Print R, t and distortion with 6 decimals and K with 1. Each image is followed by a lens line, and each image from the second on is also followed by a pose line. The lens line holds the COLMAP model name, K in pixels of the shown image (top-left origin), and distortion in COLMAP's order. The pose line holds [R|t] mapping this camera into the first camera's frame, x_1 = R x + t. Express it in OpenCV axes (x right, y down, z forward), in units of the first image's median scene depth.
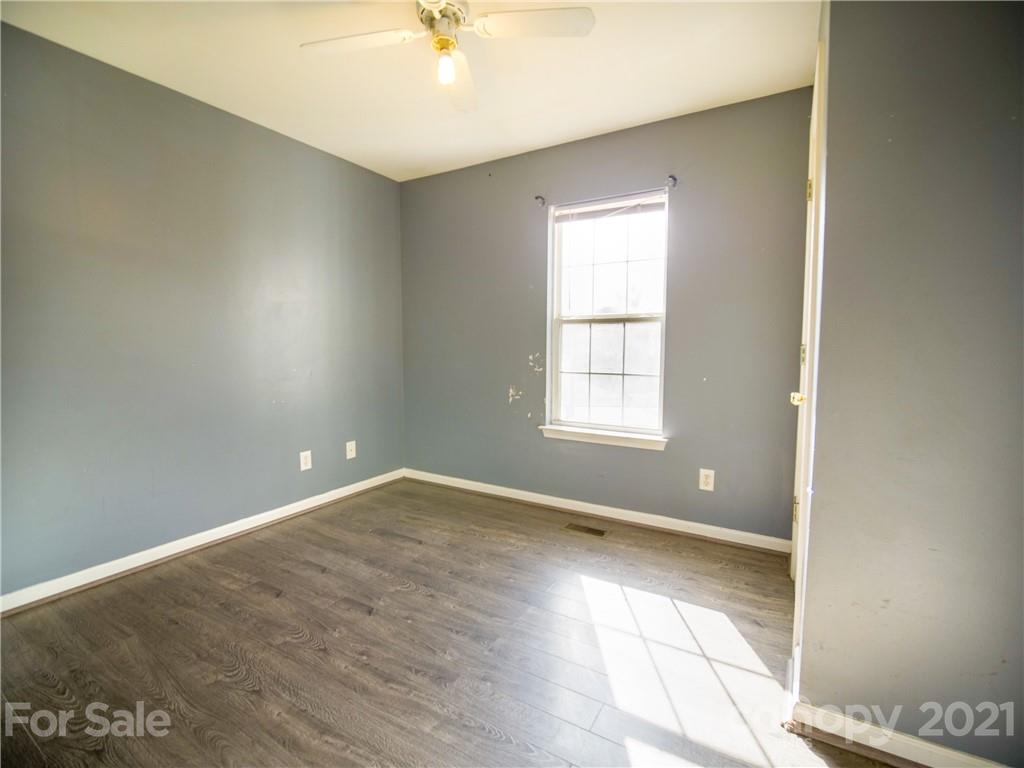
lens RADIAL K [[465.4, 0, 507.8], [0, 465.4, 377.6], [0, 0, 1]] dist [-0.020884, -0.001013]
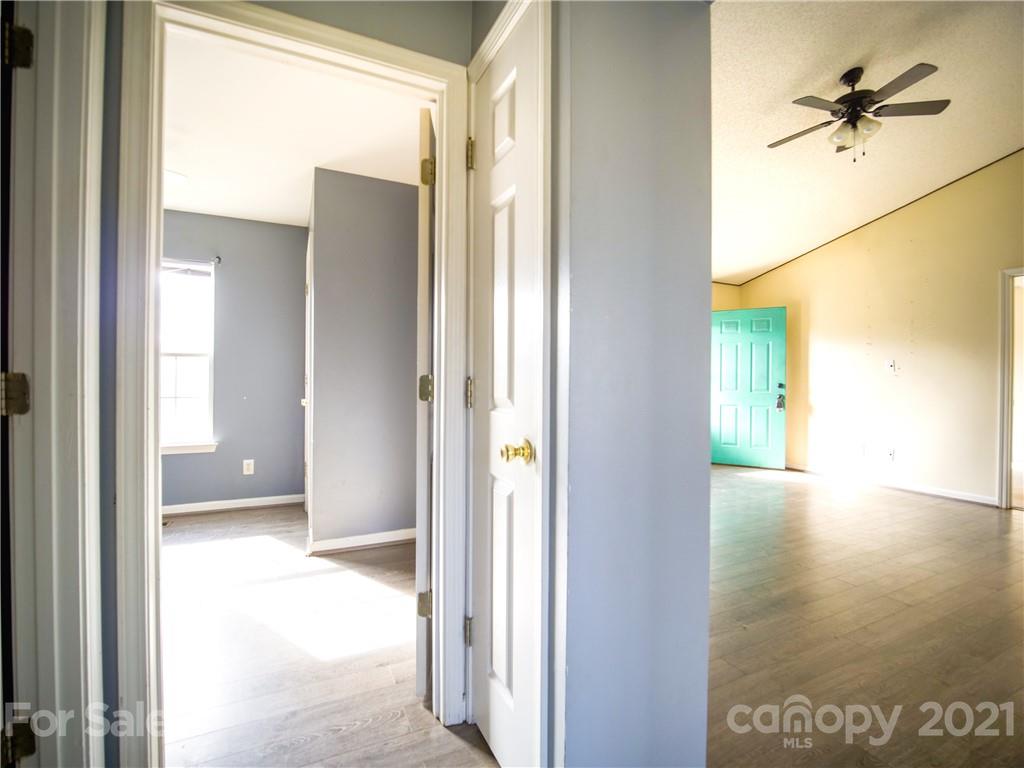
lens RADIAL K [[465.4, 0, 510.2], [0, 465.4, 378.4], [0, 0, 1]] dist [-0.020884, -0.001013]
pose [[0.552669, 0.004094, 0.833391, -0.472451], [0.057199, 0.997444, -0.042831, 0.075329], [-0.831436, 0.071341, 0.551022, -0.728124]]
